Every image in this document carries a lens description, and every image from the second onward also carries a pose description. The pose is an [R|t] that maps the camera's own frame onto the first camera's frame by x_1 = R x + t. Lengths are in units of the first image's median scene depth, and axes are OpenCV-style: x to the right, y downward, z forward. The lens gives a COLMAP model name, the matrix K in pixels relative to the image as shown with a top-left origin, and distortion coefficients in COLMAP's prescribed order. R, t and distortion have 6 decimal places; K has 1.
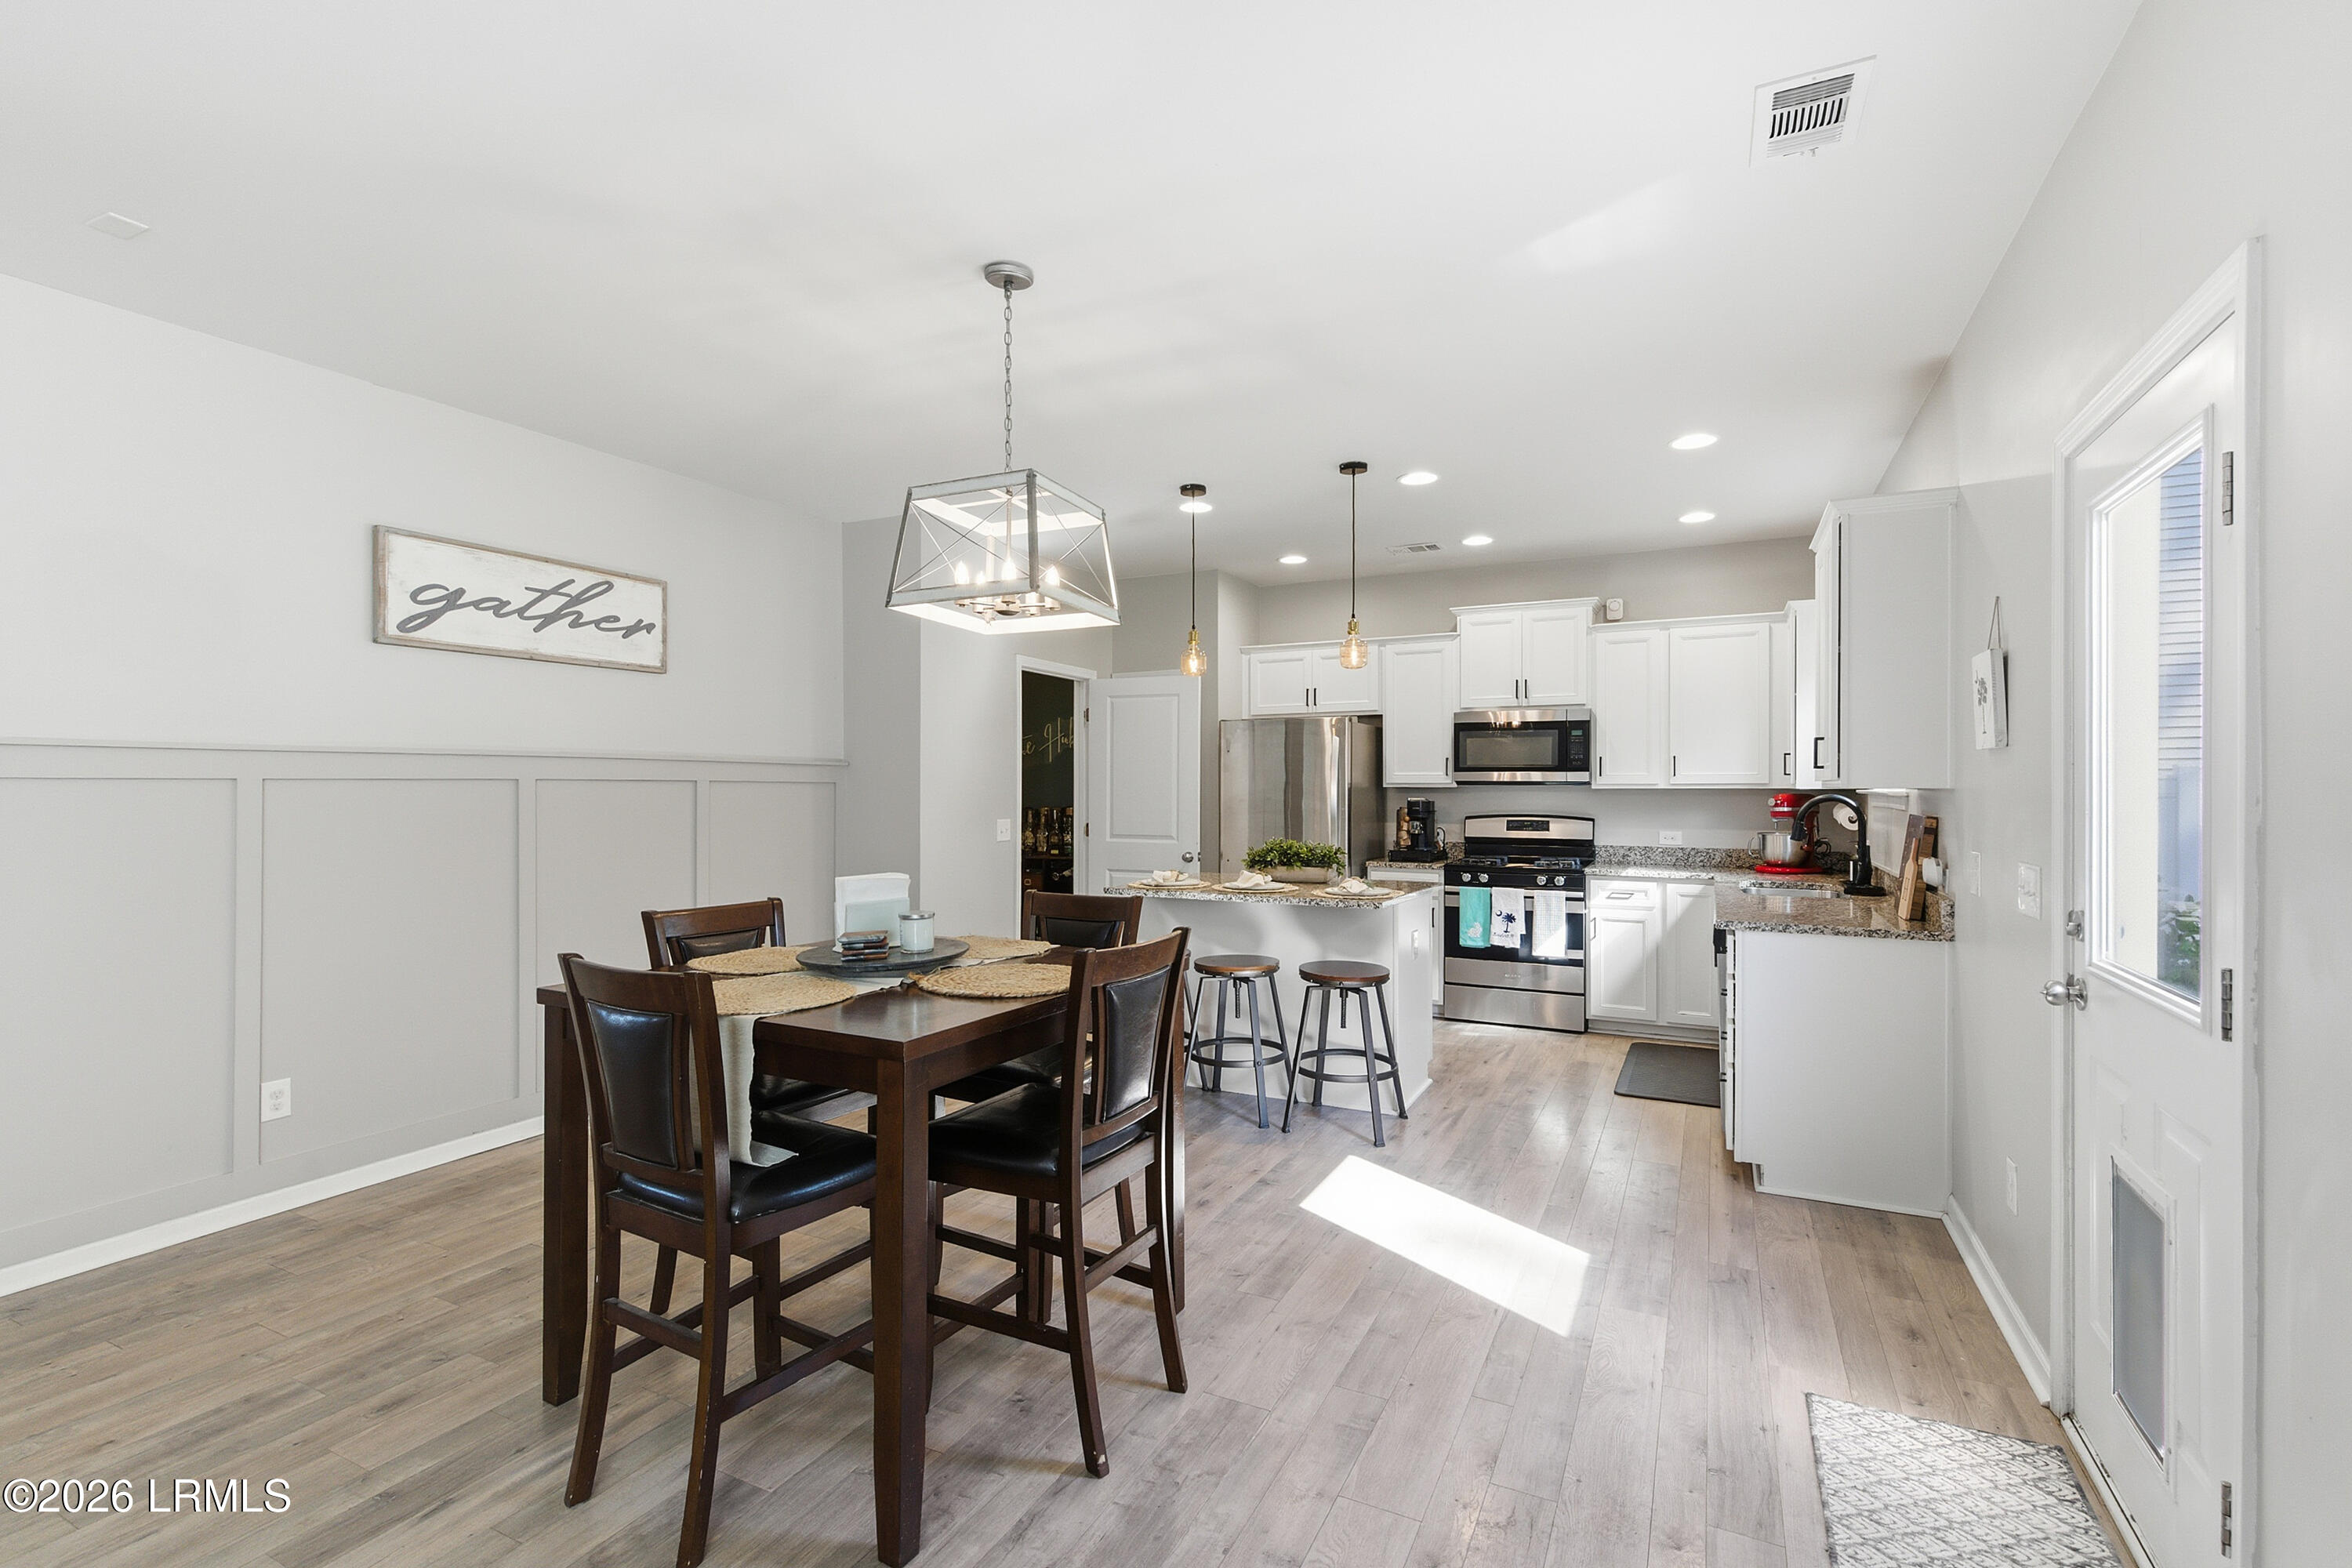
lens RADIAL K [[1063.9, 0, 1176.0], [0, 1063.9, 784.0], [0, 0, 1]] dist [-0.000073, 0.000115]
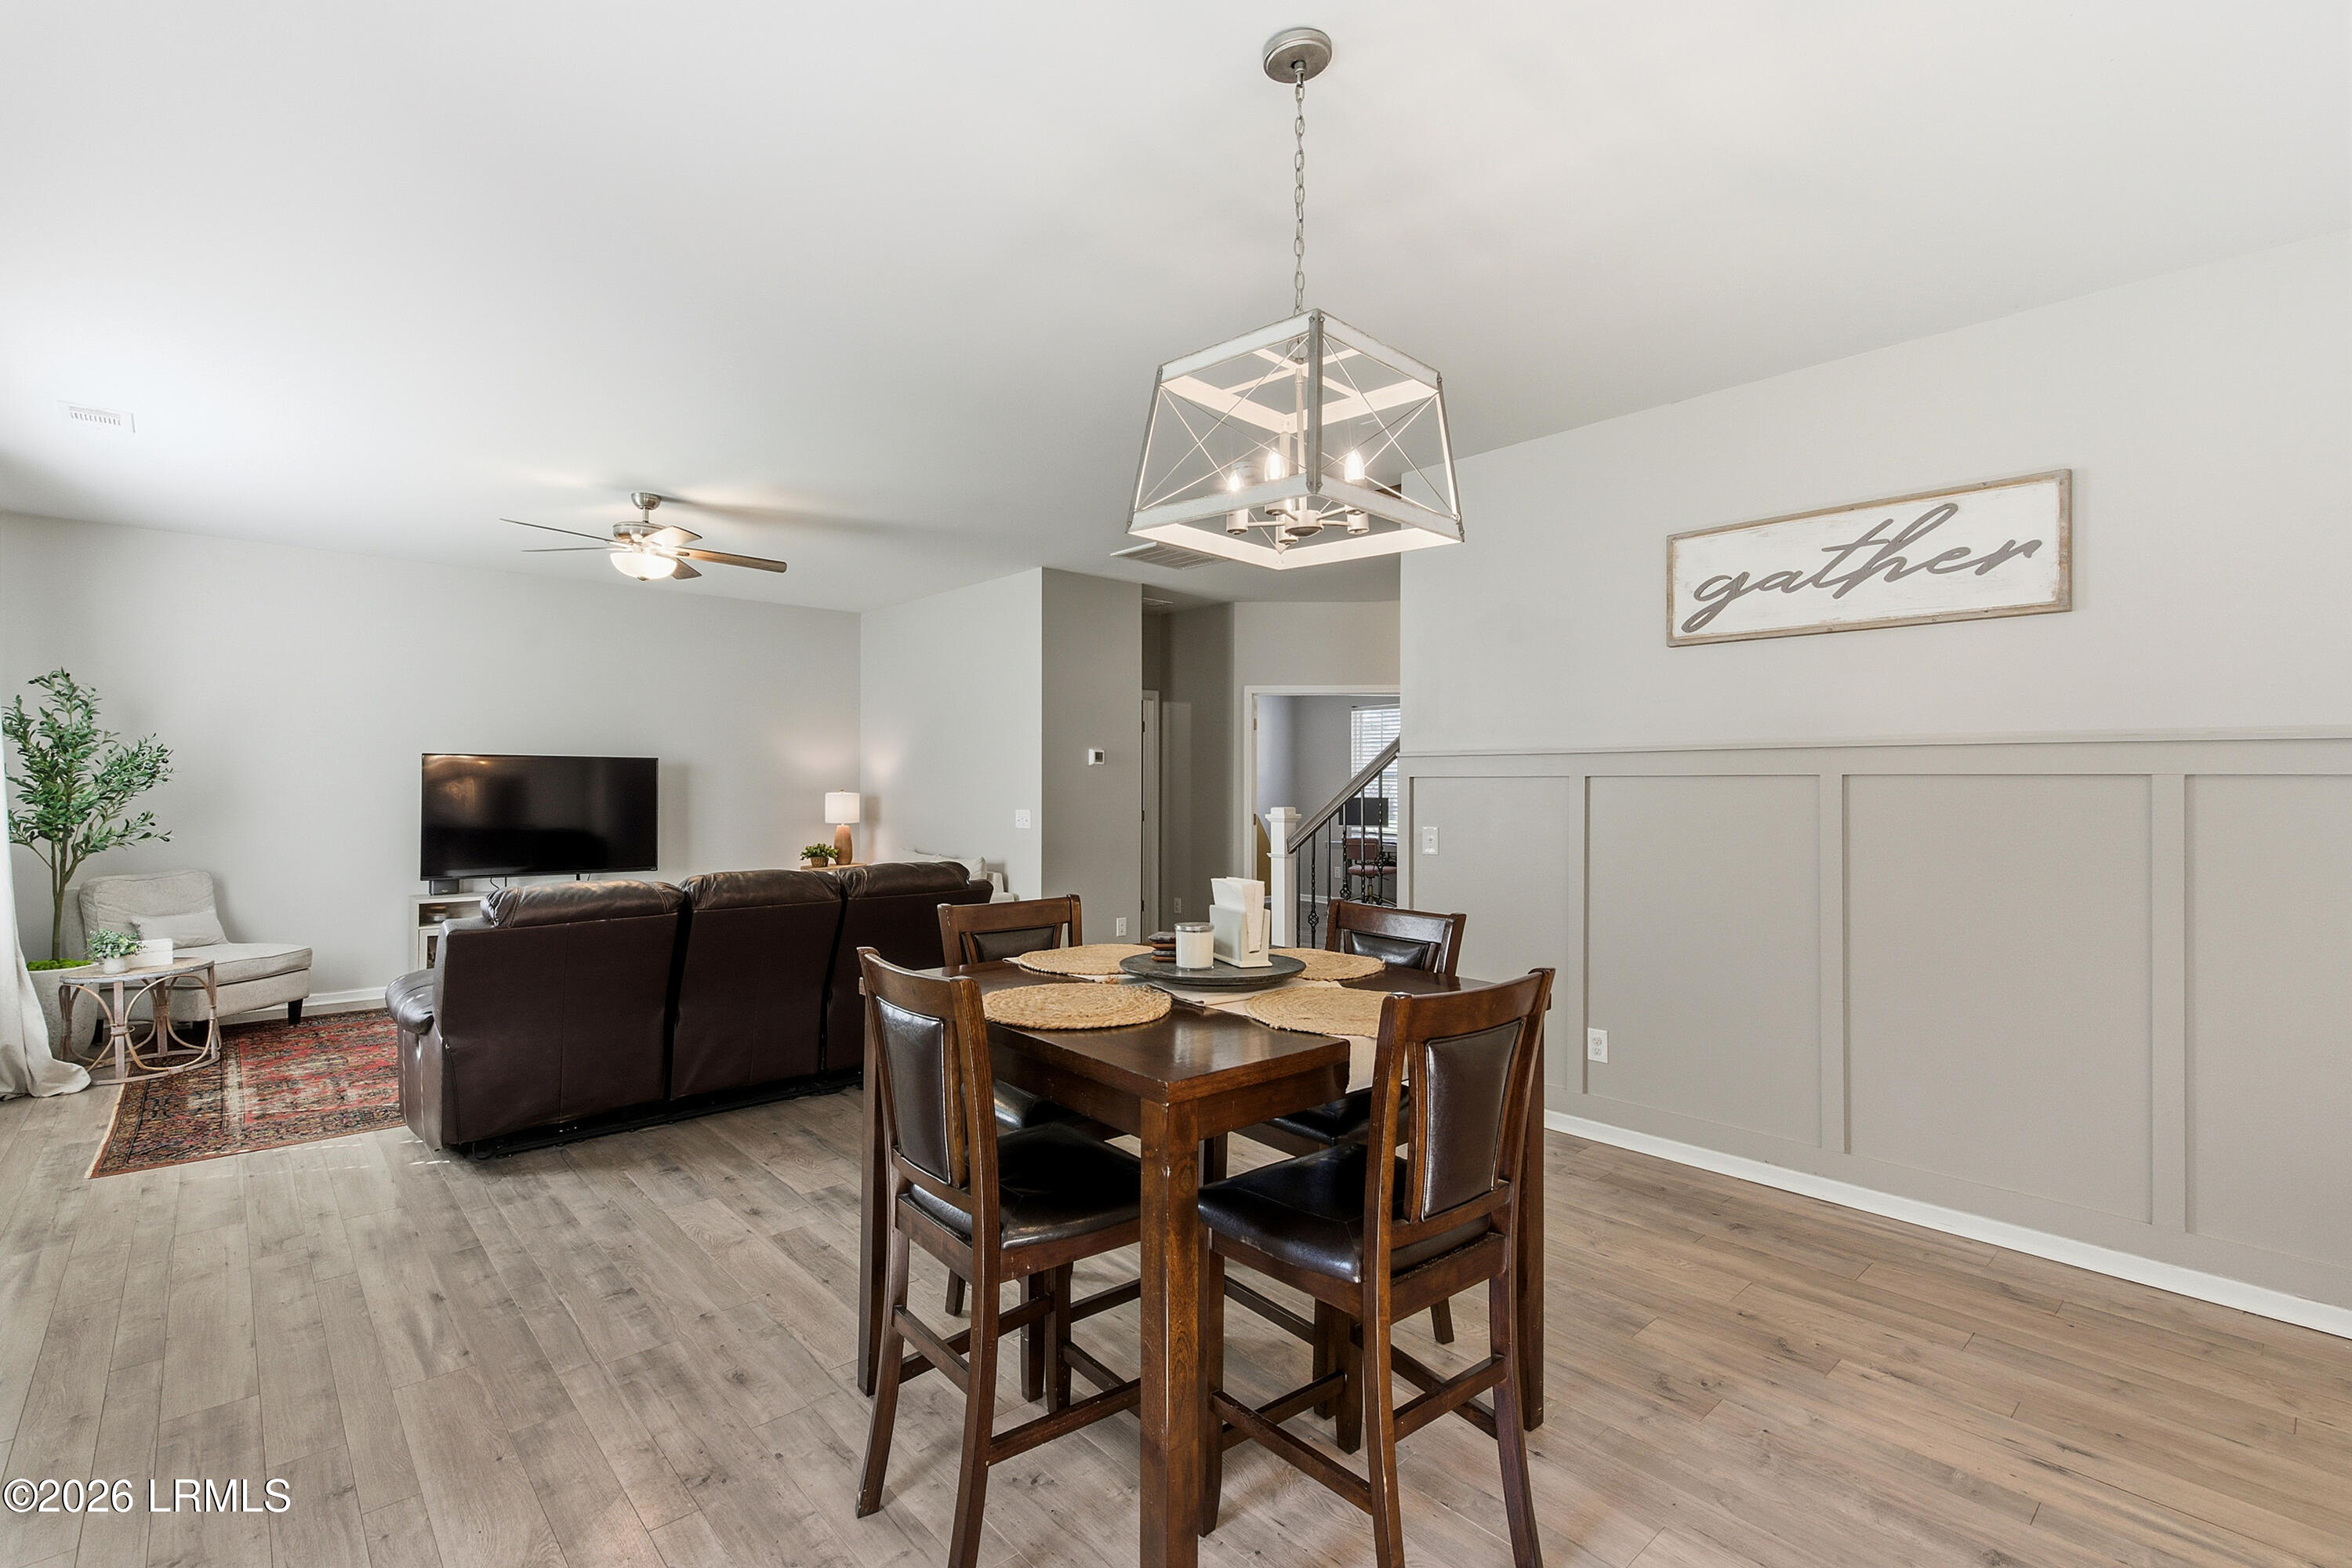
lens RADIAL K [[1063.9, 0, 1176.0], [0, 1063.9, 784.0], [0, 0, 1]] dist [-0.000073, 0.000115]
pose [[-0.362815, 0.001833, -0.931859, 0.324104], [-0.000464, 0.999998, 0.002147, 0.000665], [0.931861, 0.001211, -0.362814, 0.735898]]
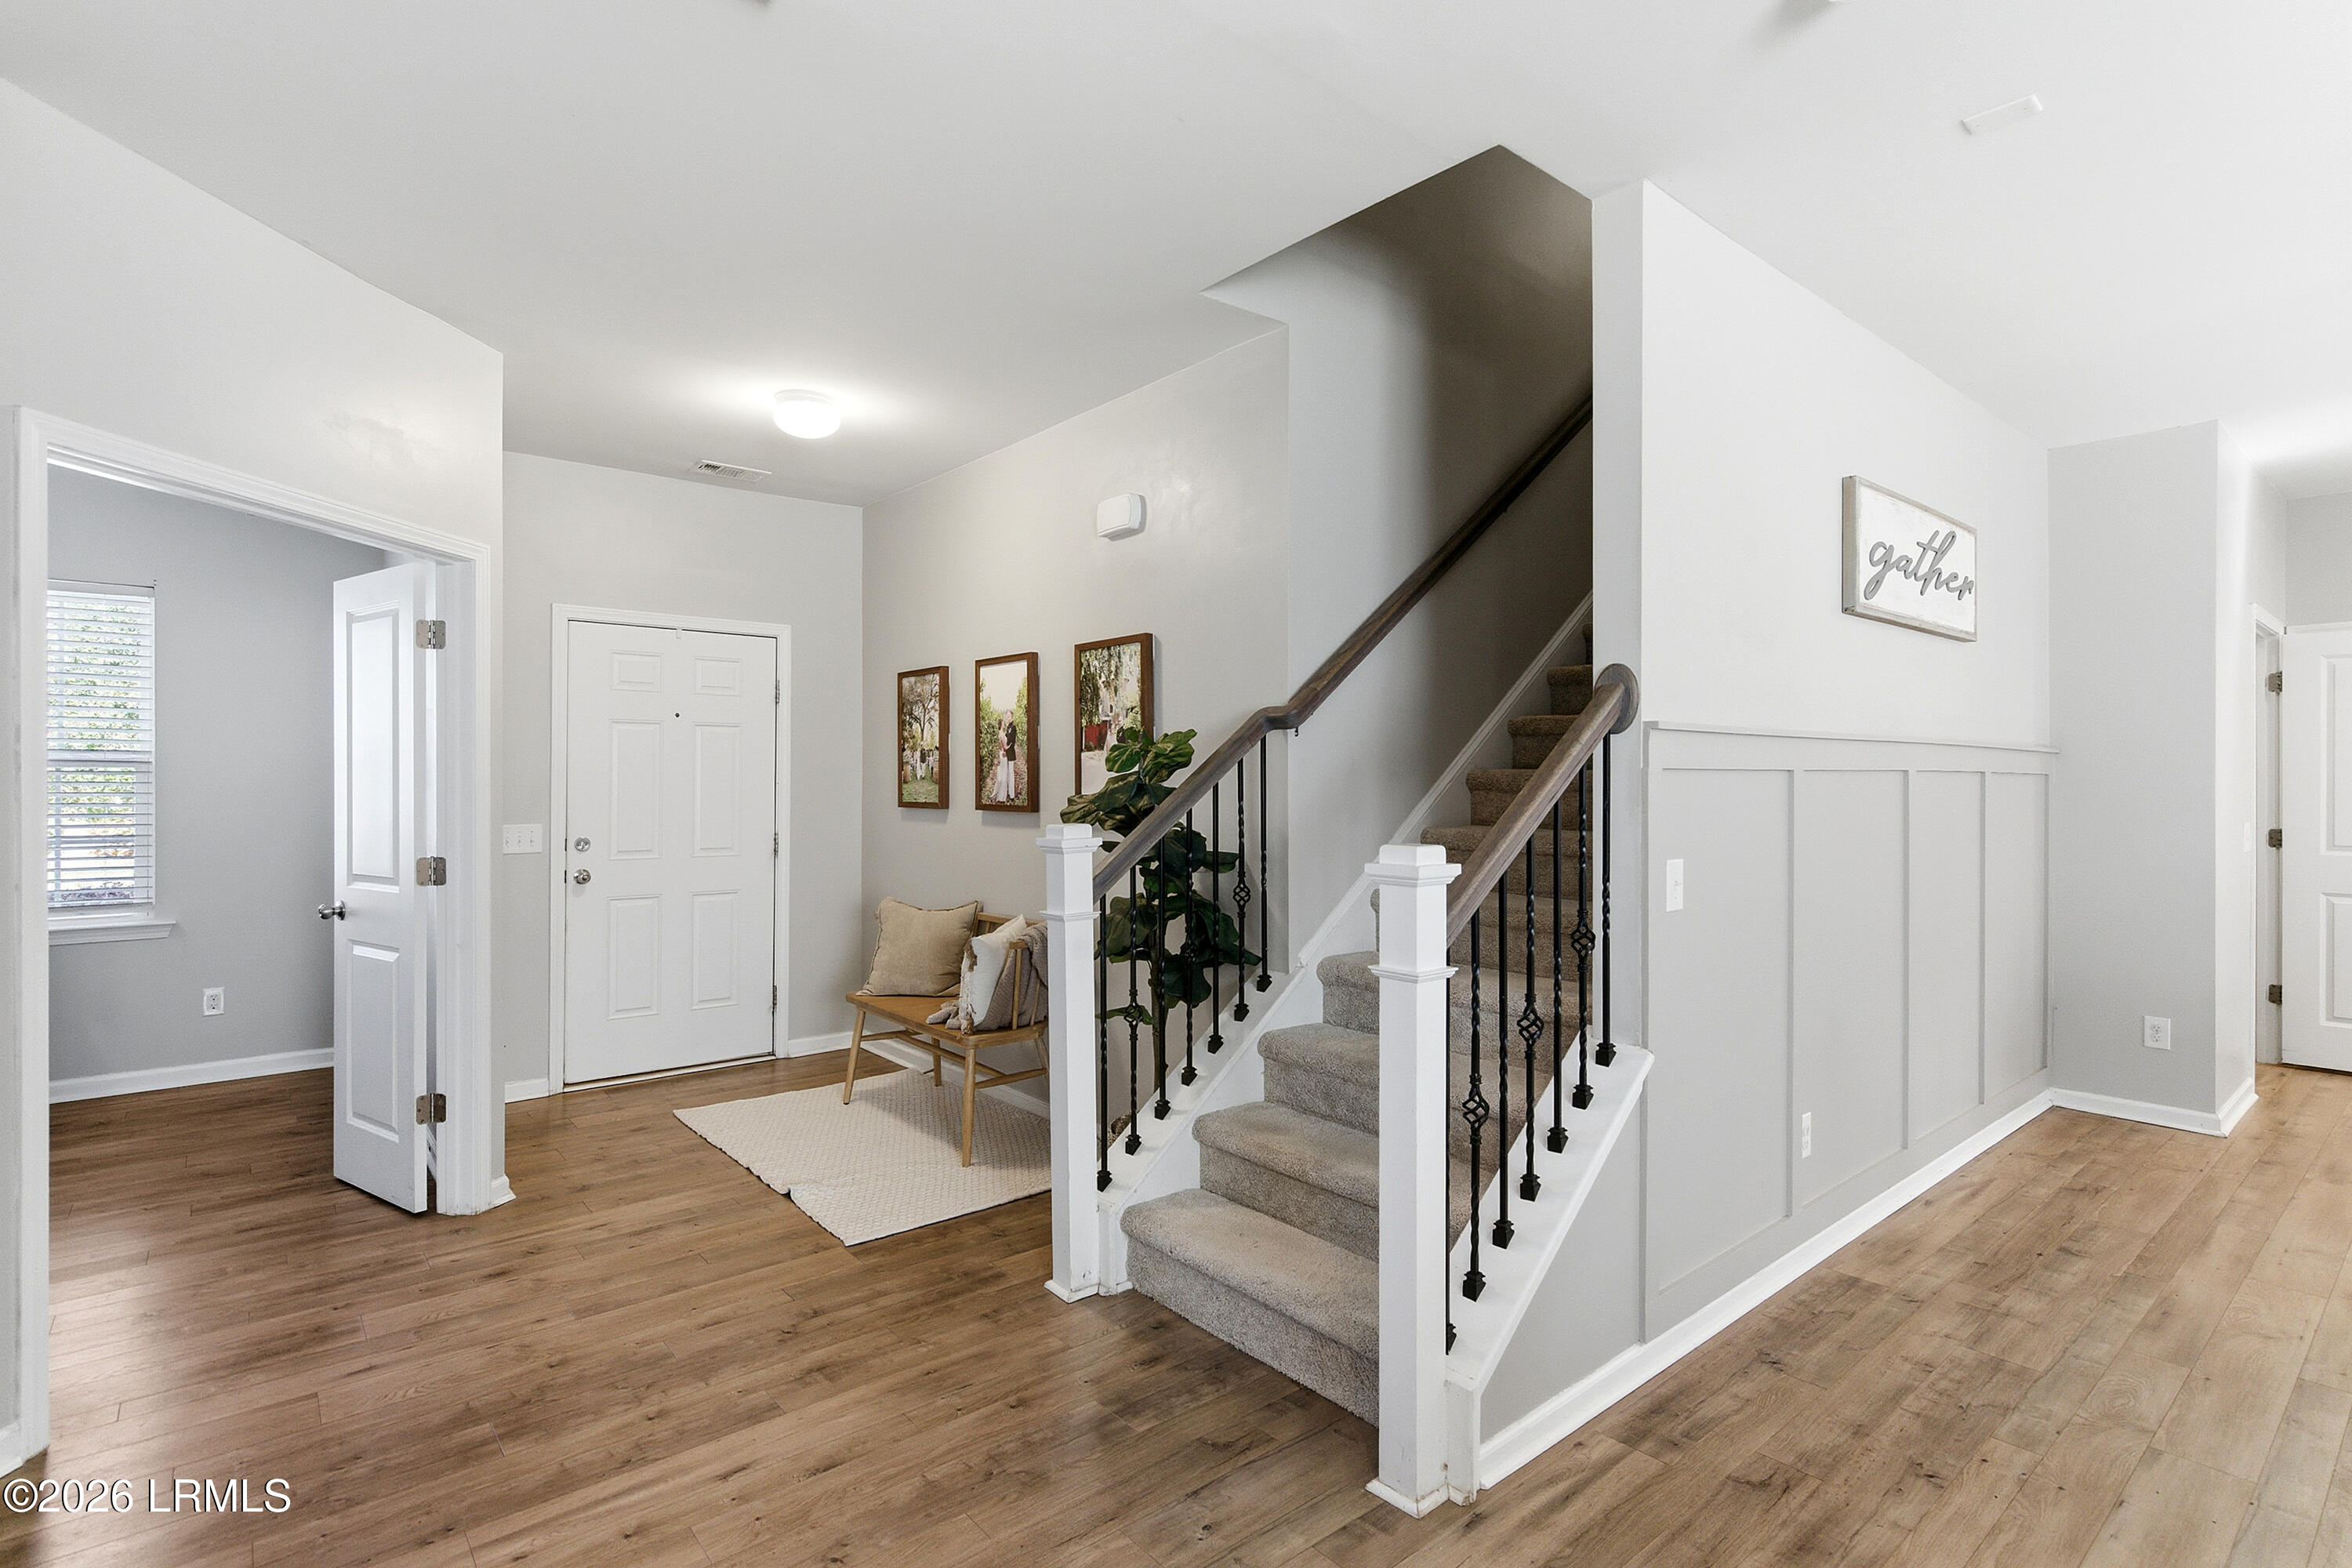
lens RADIAL K [[1131.2, 0, 1175.2], [0, 1131.2, 770.2], [0, 0, 1]] dist [0.001639, -0.000546]
pose [[0.916786, -0.001329, -0.399377, -0.703983], [-0.000869, 0.999985, -0.005324, 0.000417], [0.399378, 0.005228, 0.916771, -0.047545]]
